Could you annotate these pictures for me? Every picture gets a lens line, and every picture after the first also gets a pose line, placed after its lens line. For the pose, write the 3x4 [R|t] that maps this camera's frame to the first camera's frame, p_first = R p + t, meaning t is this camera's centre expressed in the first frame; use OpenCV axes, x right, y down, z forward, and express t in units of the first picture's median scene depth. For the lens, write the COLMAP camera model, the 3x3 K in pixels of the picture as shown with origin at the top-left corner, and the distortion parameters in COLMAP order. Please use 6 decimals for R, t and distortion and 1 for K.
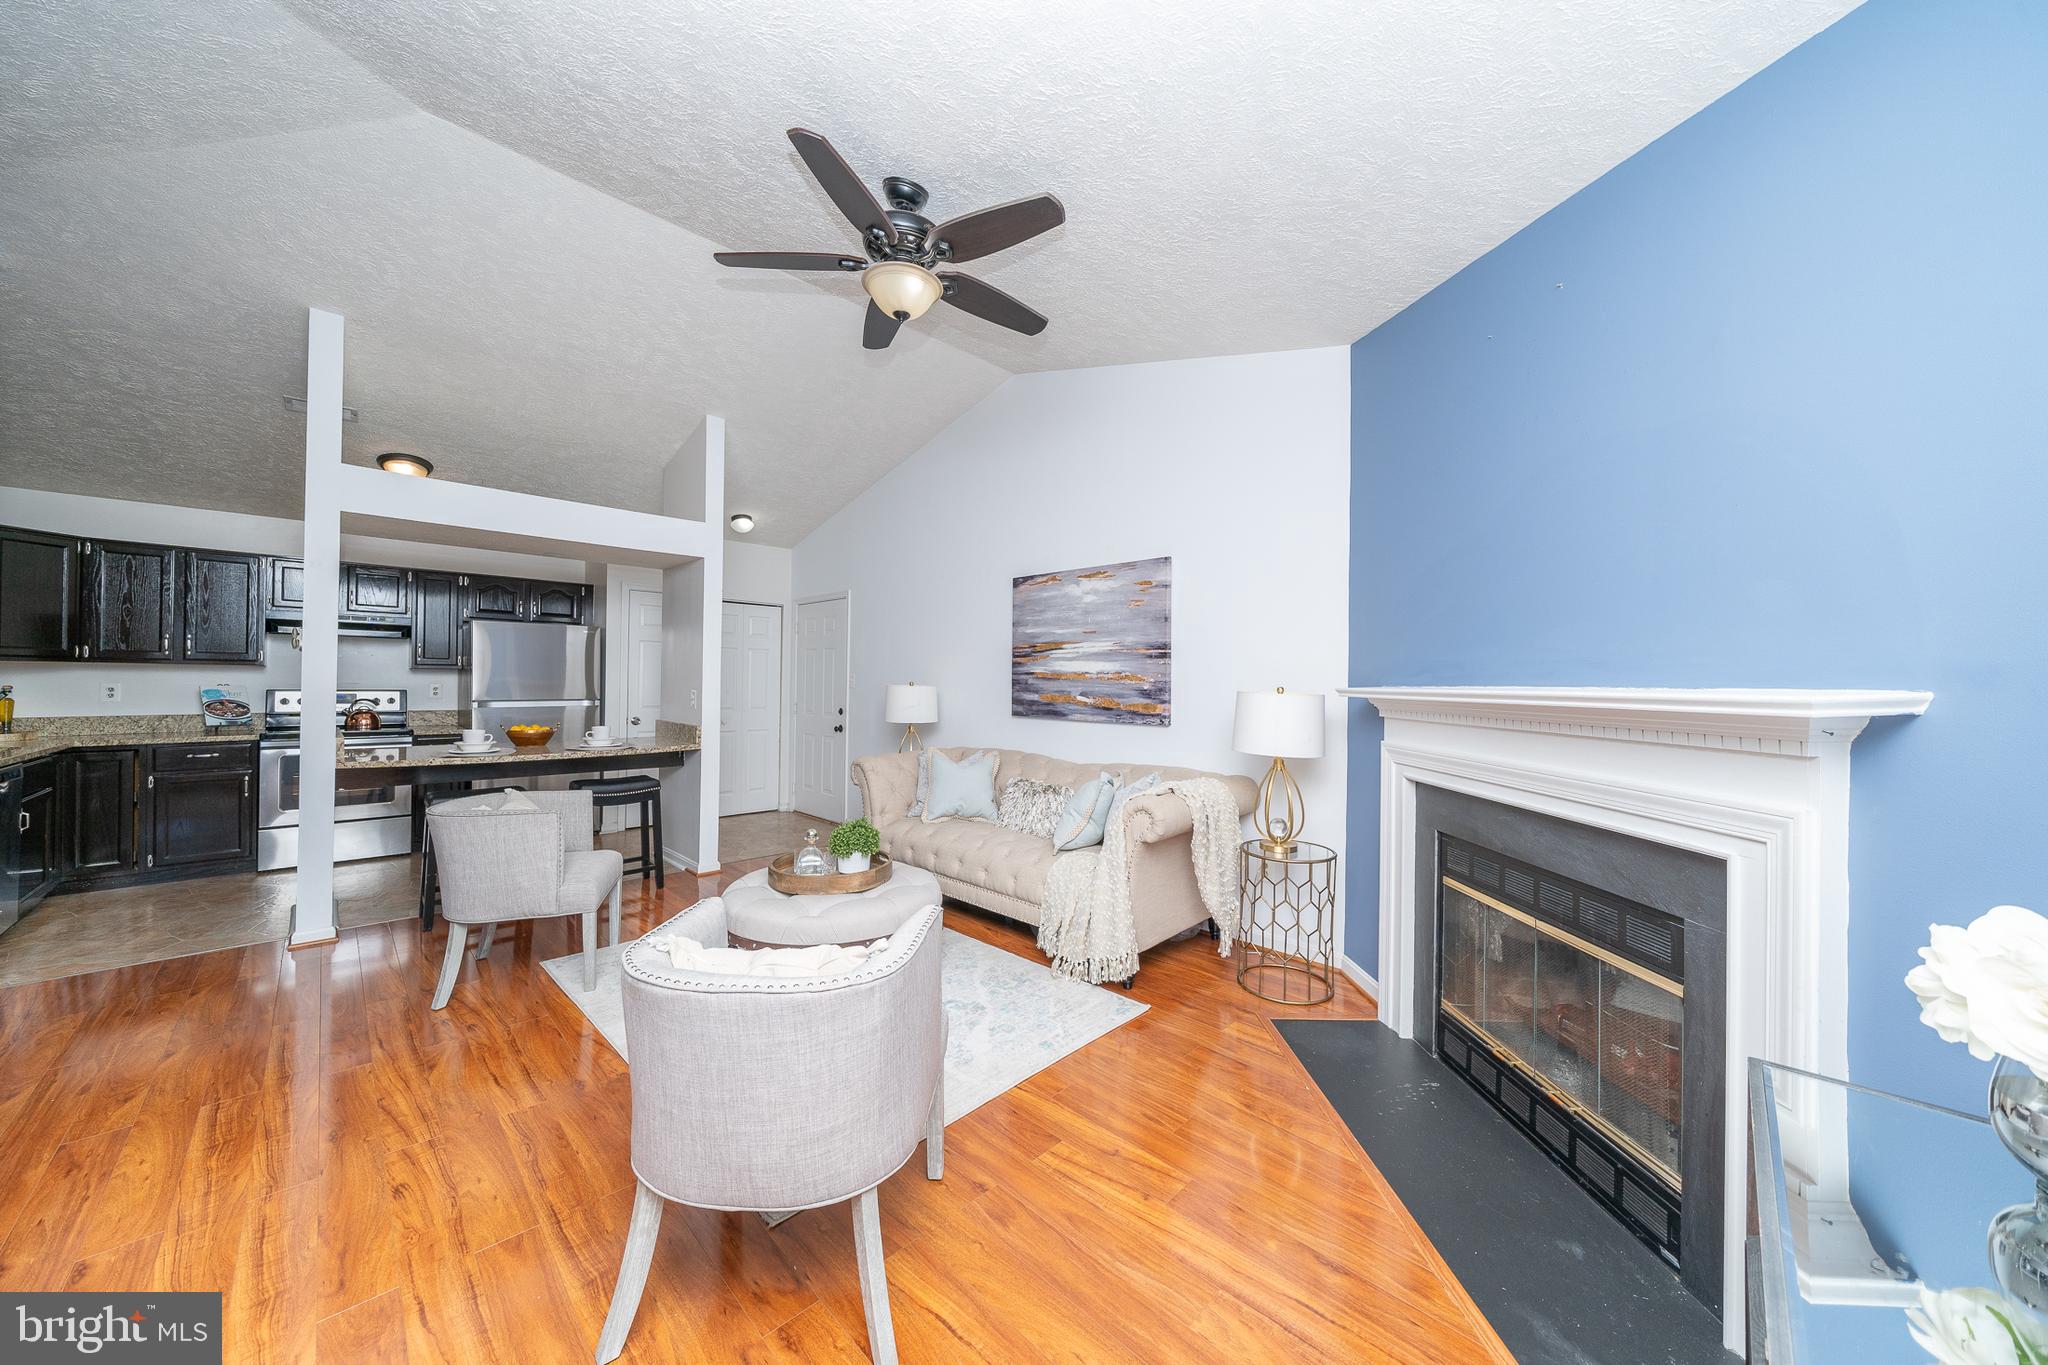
lens RADIAL K [[709.5, 0, 1040.6], [0, 709.5, 686.0], [0, 0, 1]] dist [-0.007590, 0.000944]
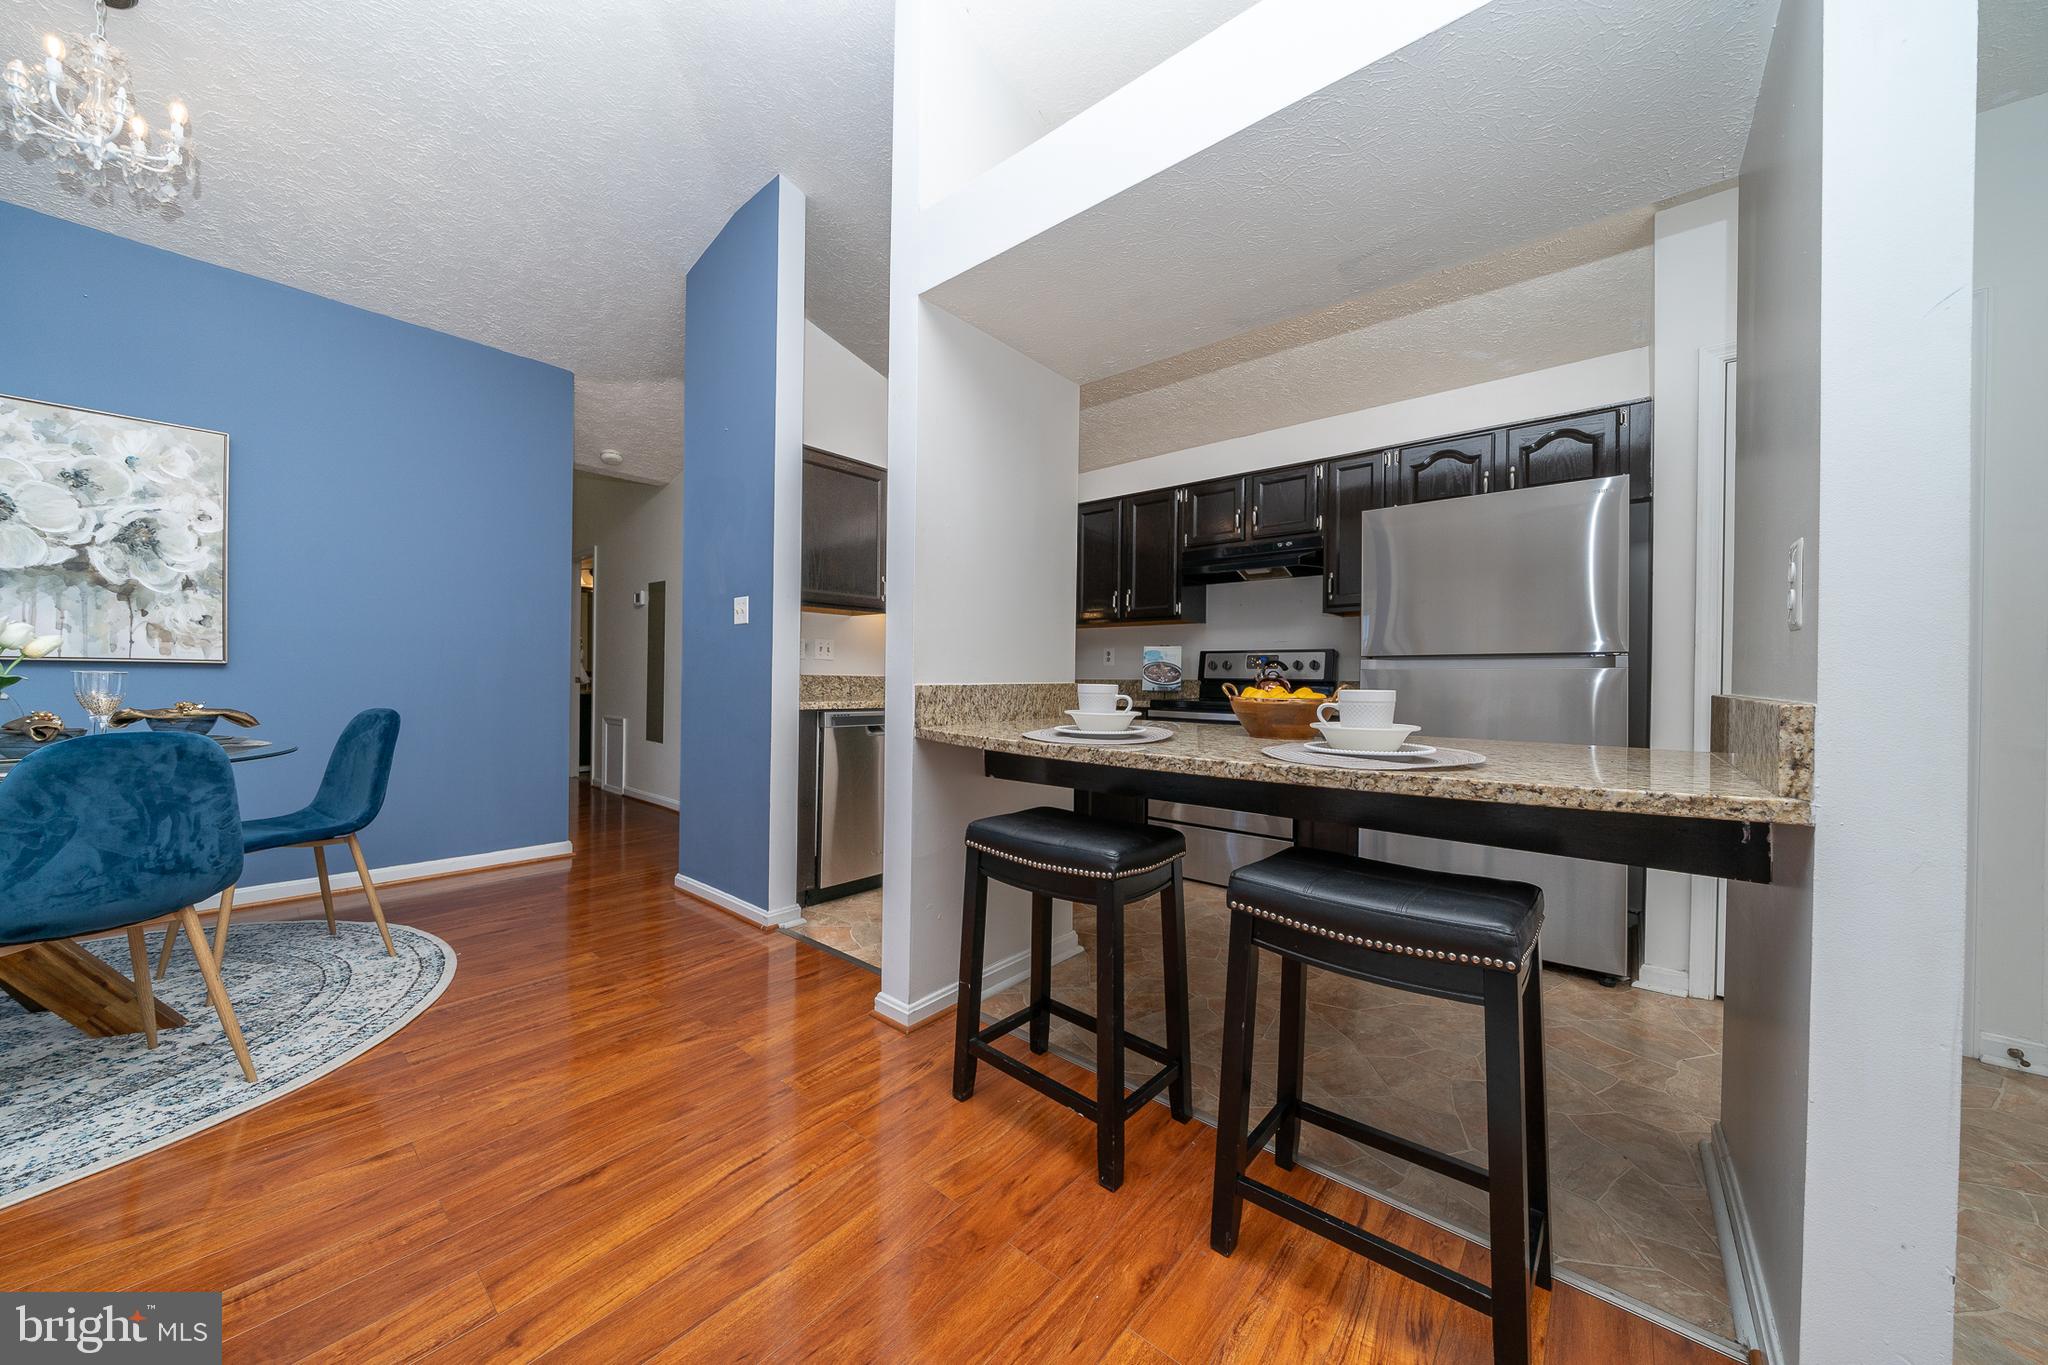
lens RADIAL K [[709.5, 0, 1029.3], [0, 709.5, 679.9], [0, 0, 1]] dist [-0.007590, 0.000944]
pose [[0.084567, -0.012226, -0.996343, -0.370134], [-0.017314, 0.999756, -0.013737, 0.064453], [0.996267, 0.018413, 0.084335, 0.891523]]
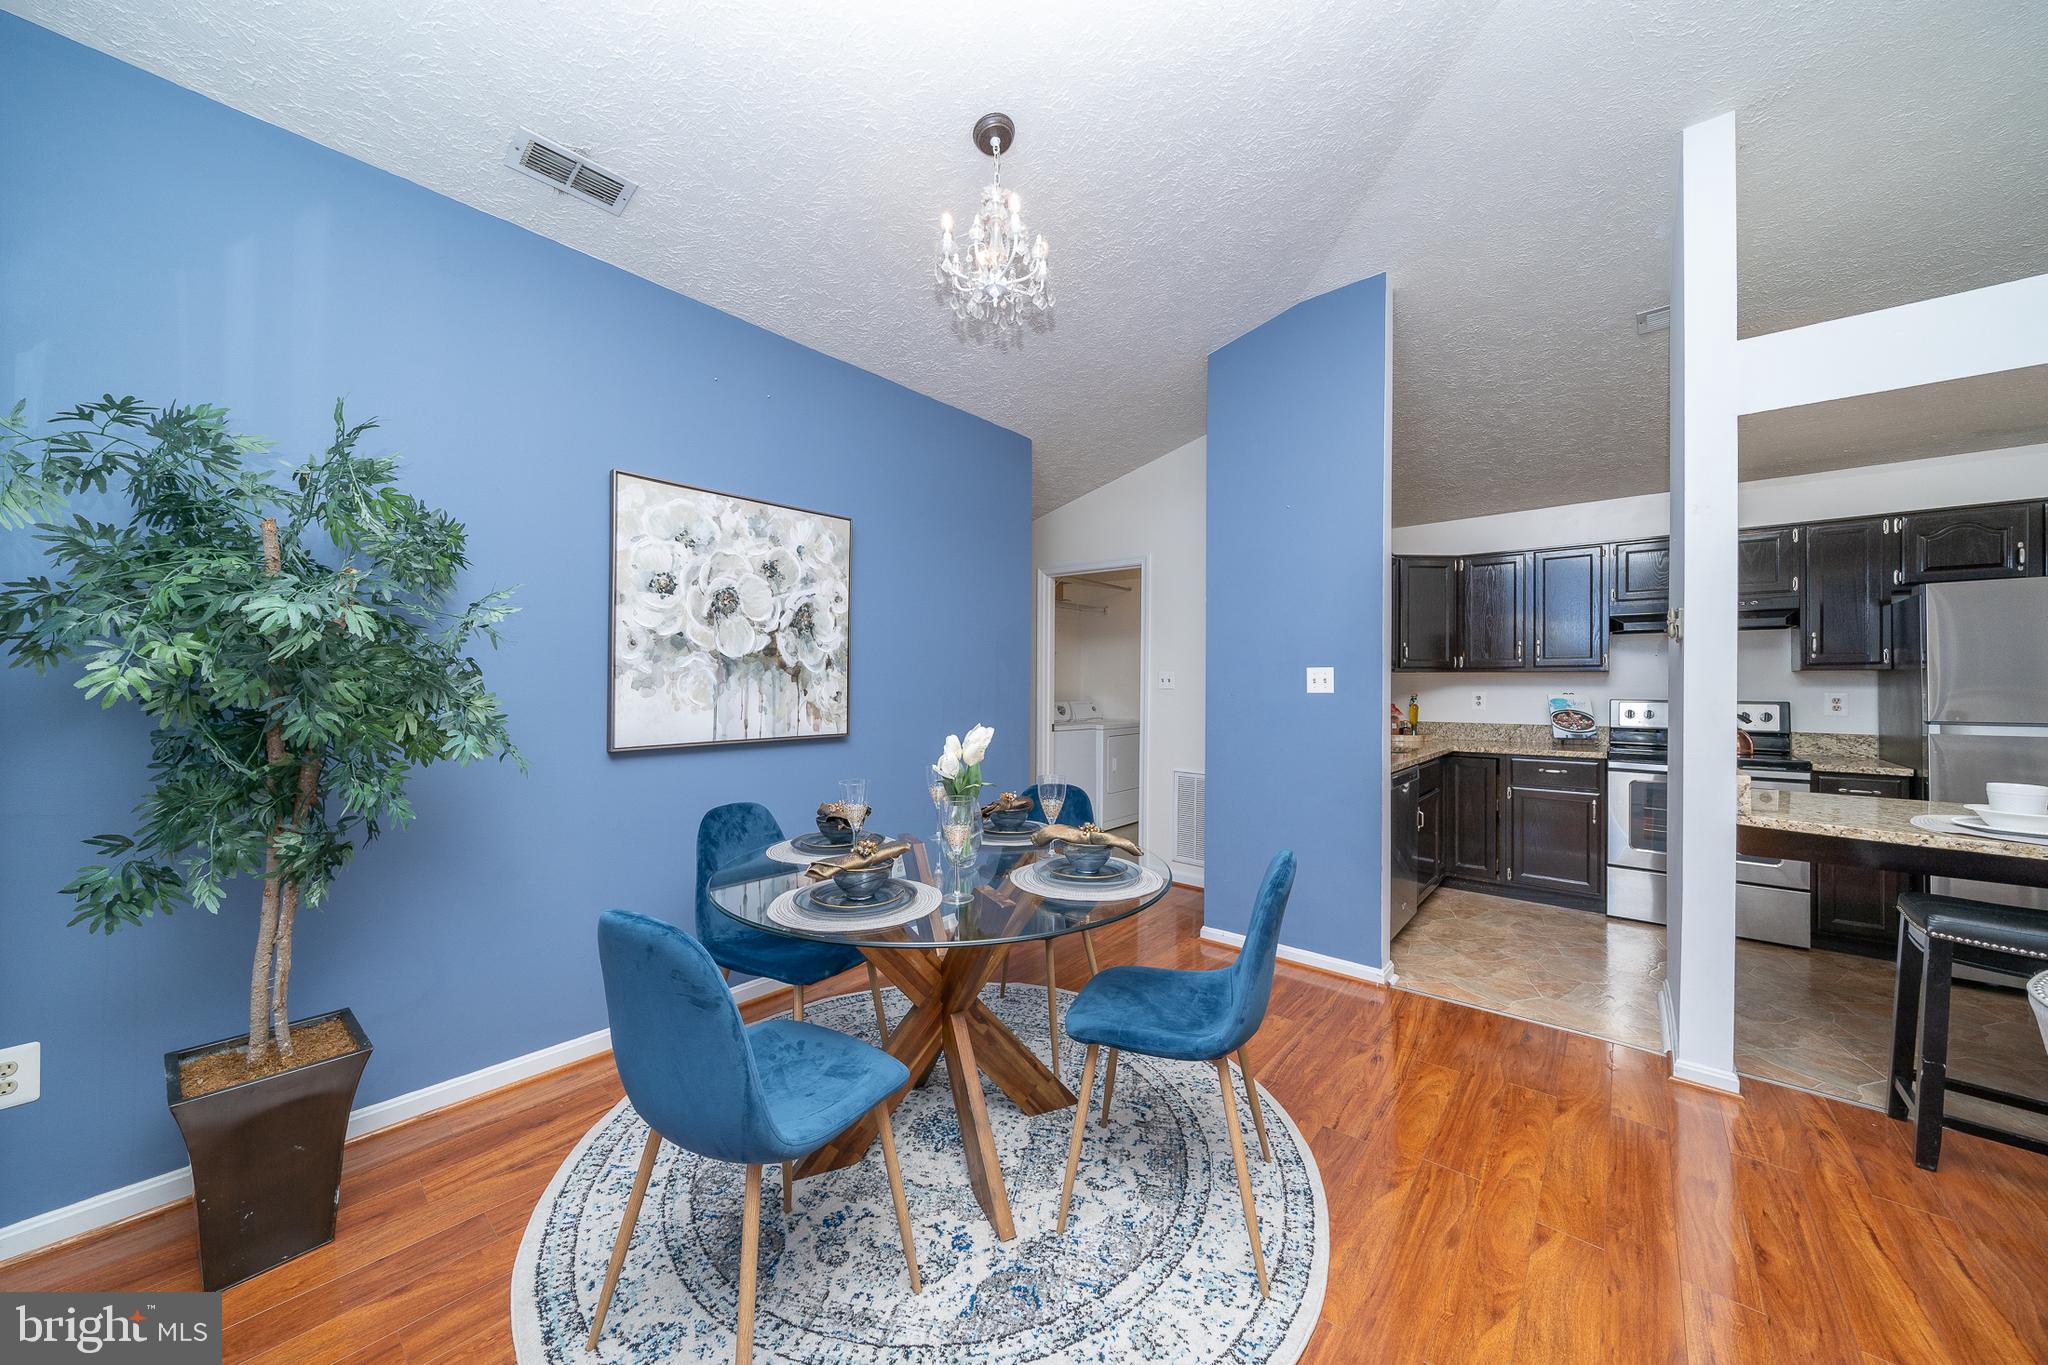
lens RADIAL K [[709.5, 0, 1025.2], [0, 709.5, 676.3], [0, 0, 1]] dist [-0.007590, 0.000944]
pose [[0.077141, -0.024337, -0.996723, -0.378874], [-0.009503, 0.999639, -0.025144, 0.007094], [0.996975, 0.011412, 0.076882, 0.286804]]
